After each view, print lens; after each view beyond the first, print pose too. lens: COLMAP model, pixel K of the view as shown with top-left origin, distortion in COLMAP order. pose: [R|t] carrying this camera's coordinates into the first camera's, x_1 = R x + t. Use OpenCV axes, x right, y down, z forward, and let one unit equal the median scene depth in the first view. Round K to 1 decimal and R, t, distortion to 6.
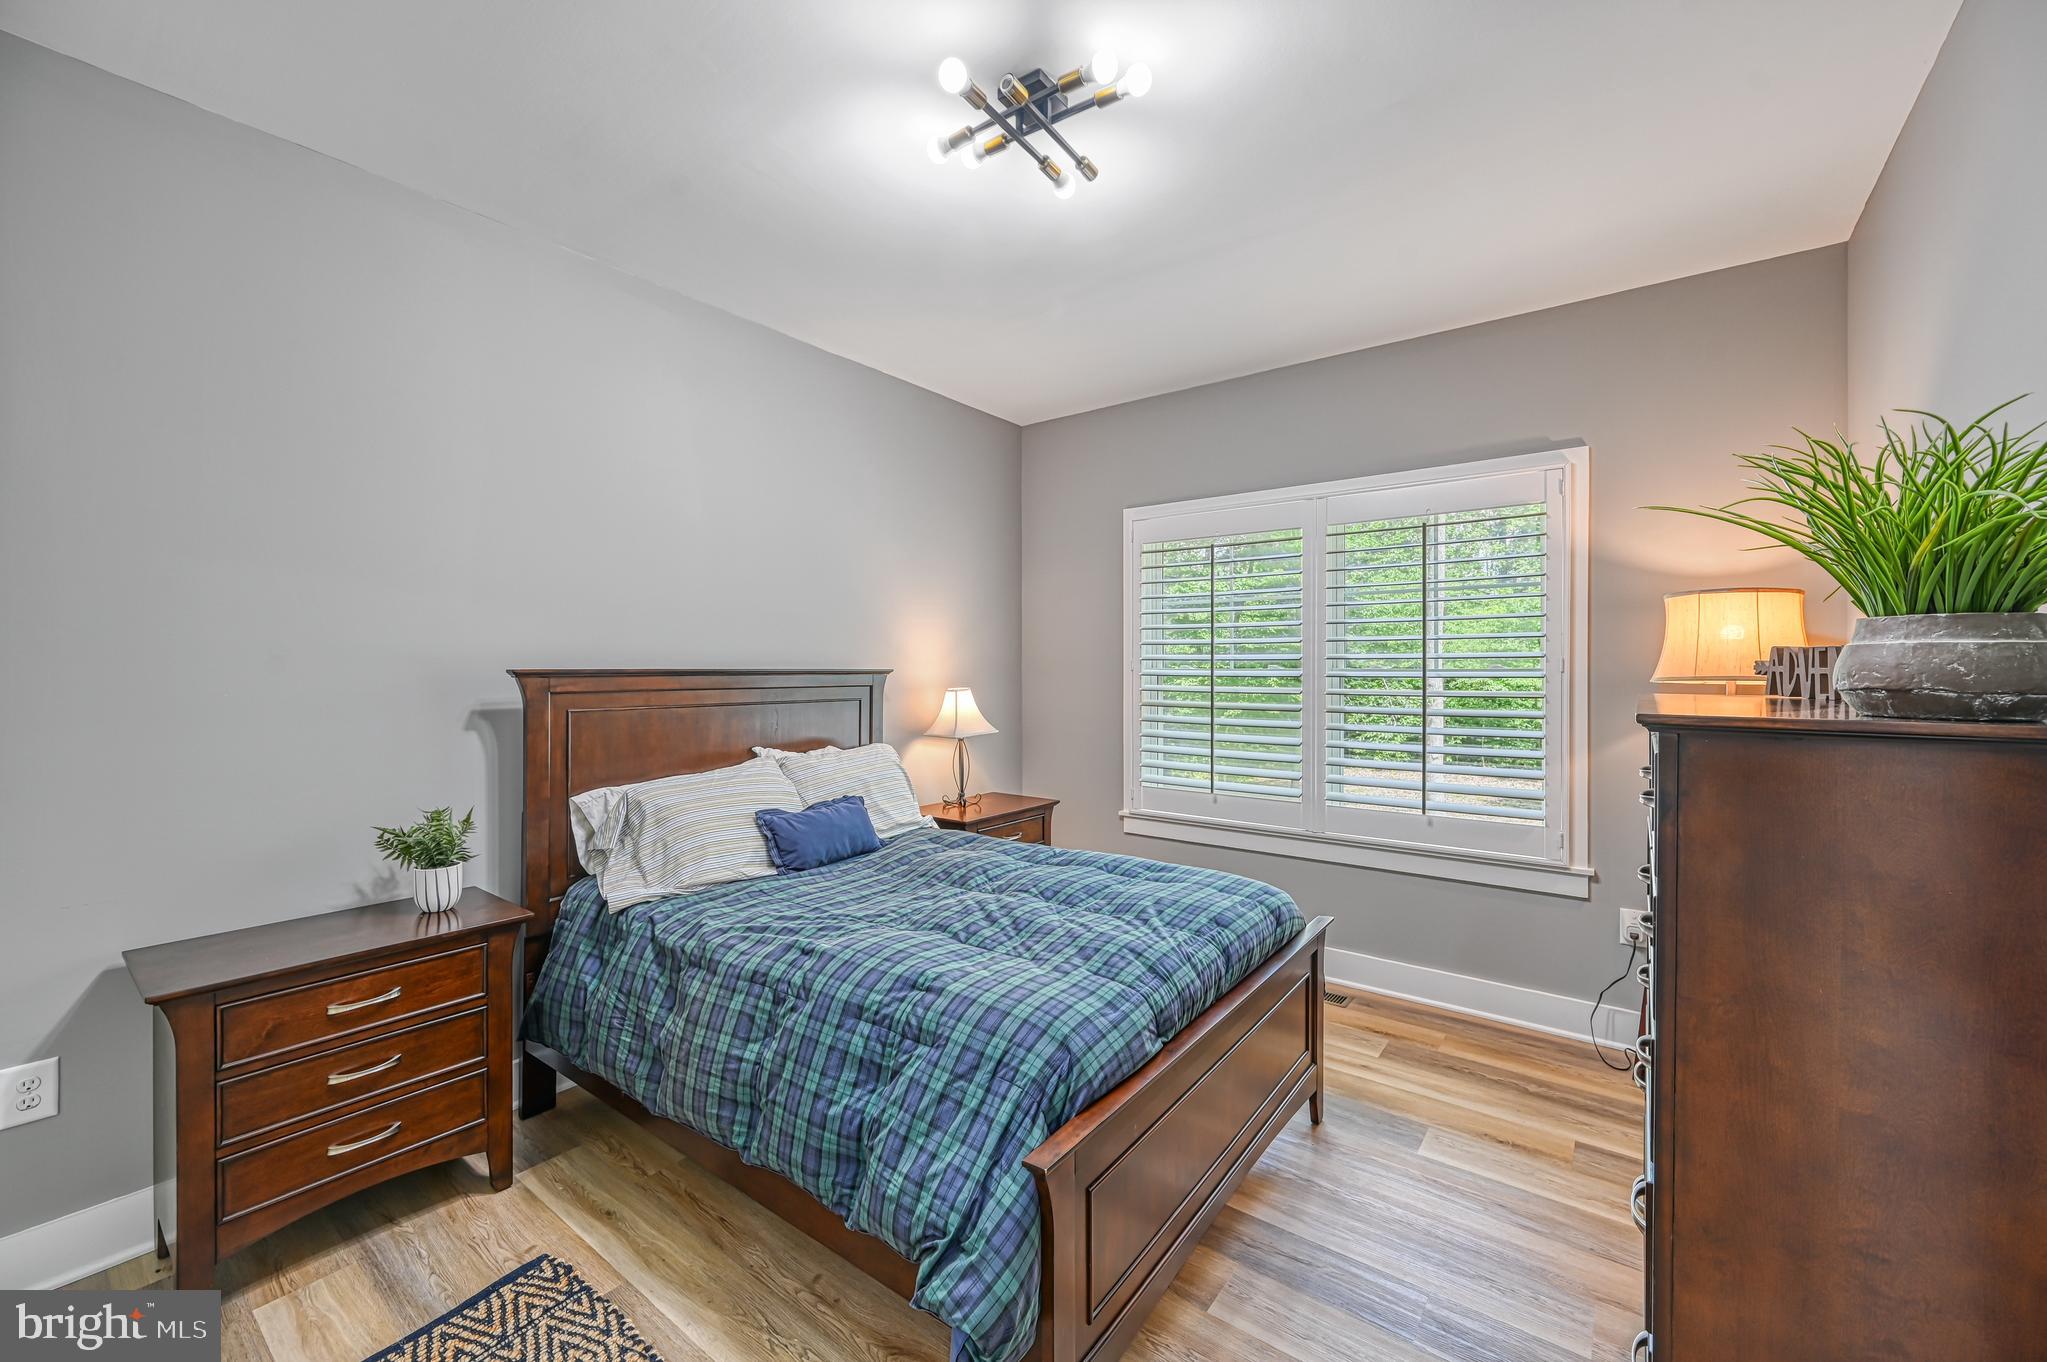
lens RADIAL K [[807.4, 0, 1011.5], [0, 807.4, 675.5], [0, 0, 1]] dist [0.000138, -0.000171]
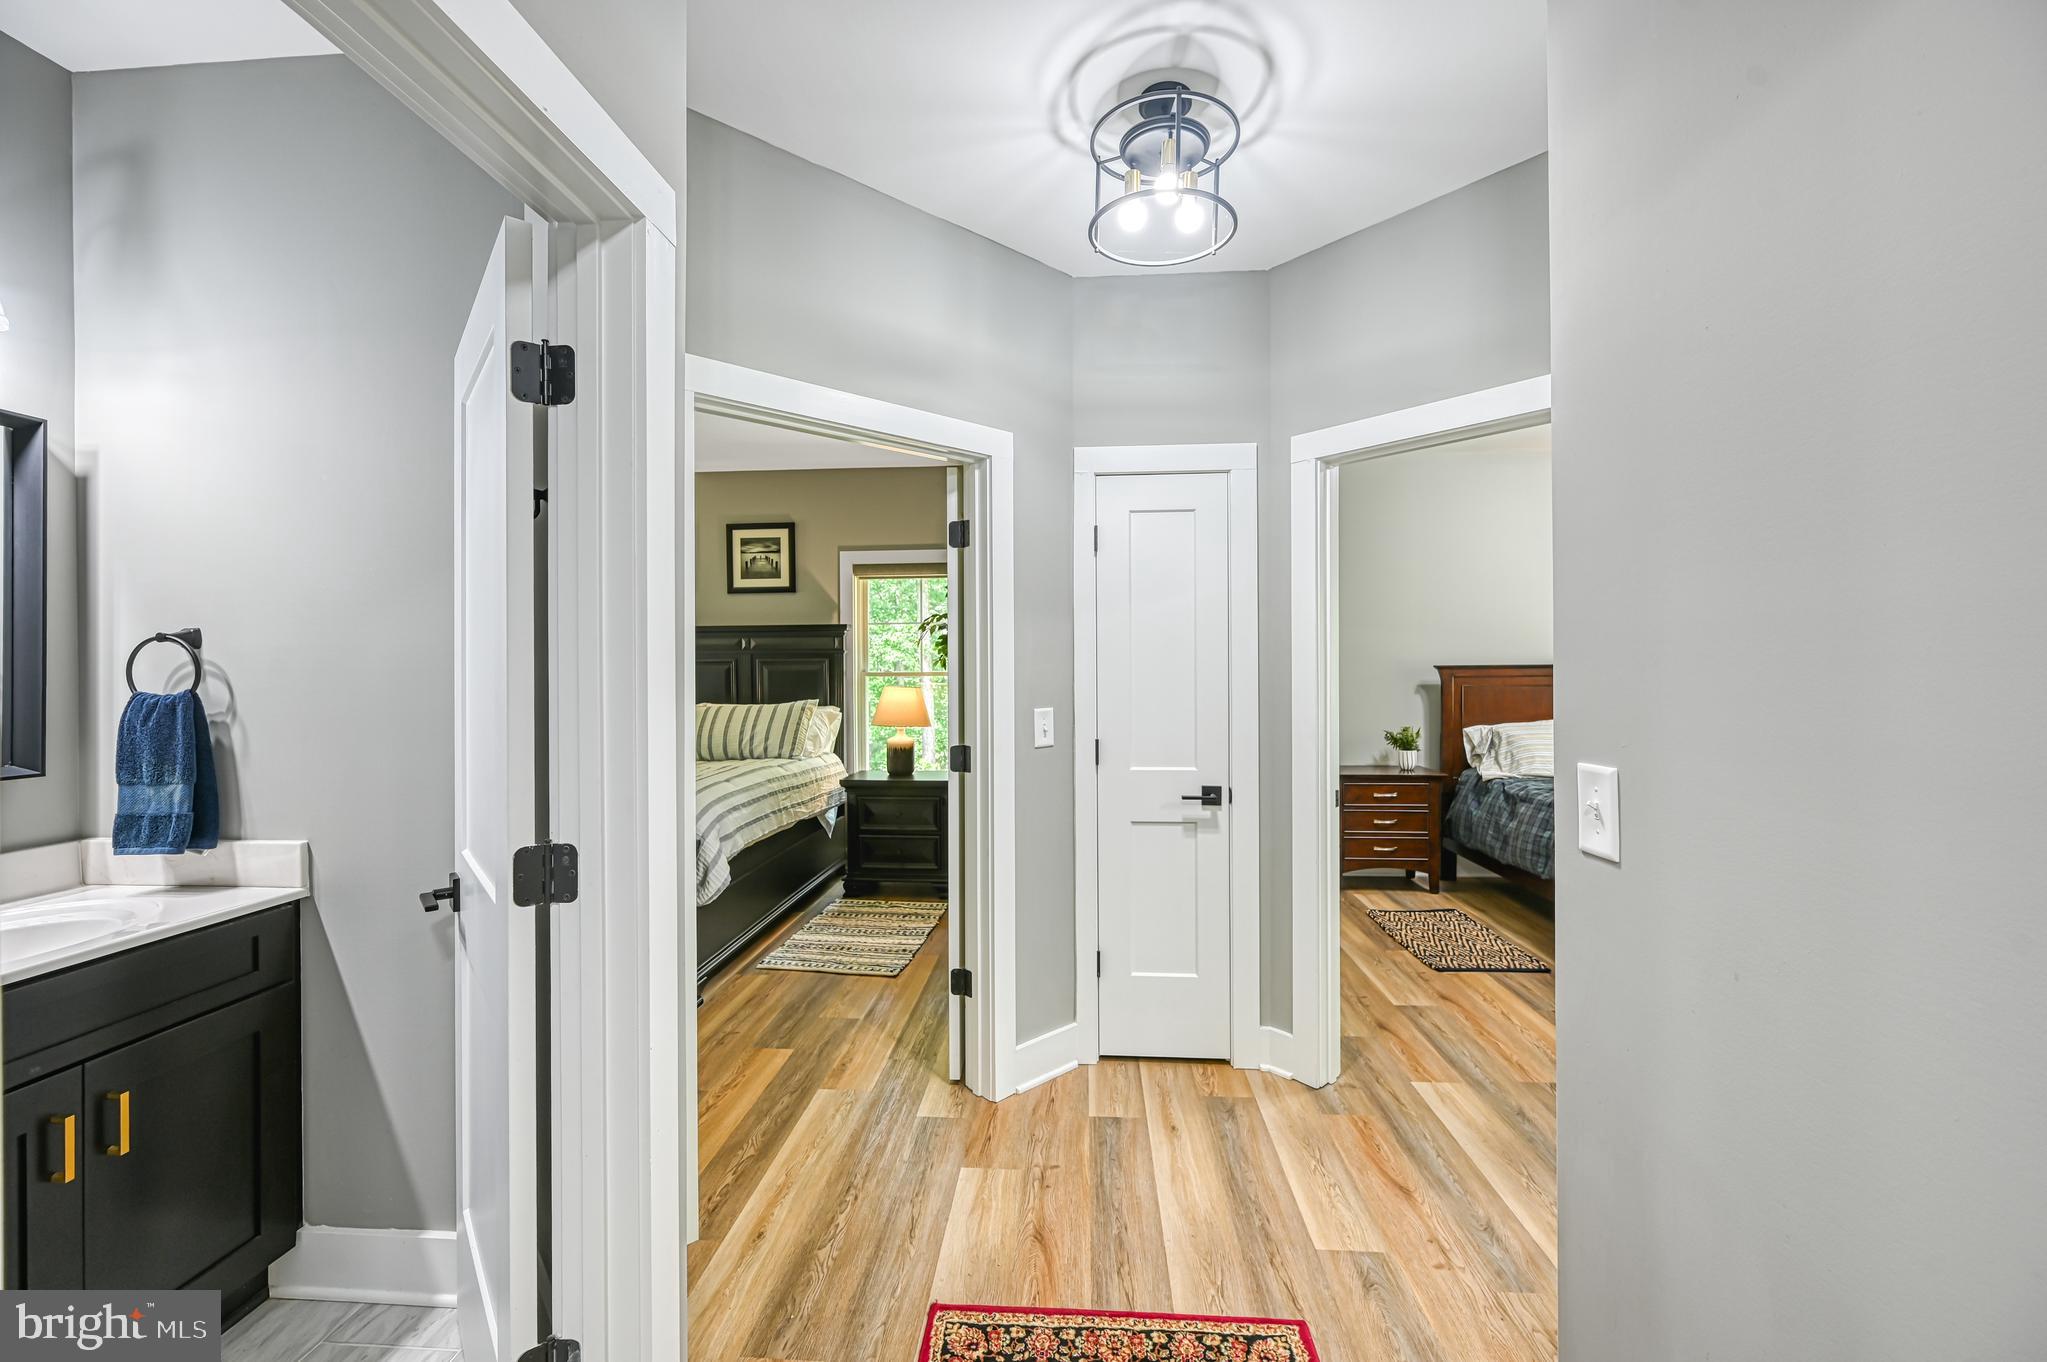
lens RADIAL K [[807.4, 0, 1015.6], [0, 807.4, 670.3], [0, 0, 1]] dist [0.000138, -0.000171]
pose [[0.545899, -0.005467, -0.837833, 0.609591], [0.005987, 0.999979, -0.002624, 0.003790], [0.837830, -0.003584, 0.545920, -1.182548]]
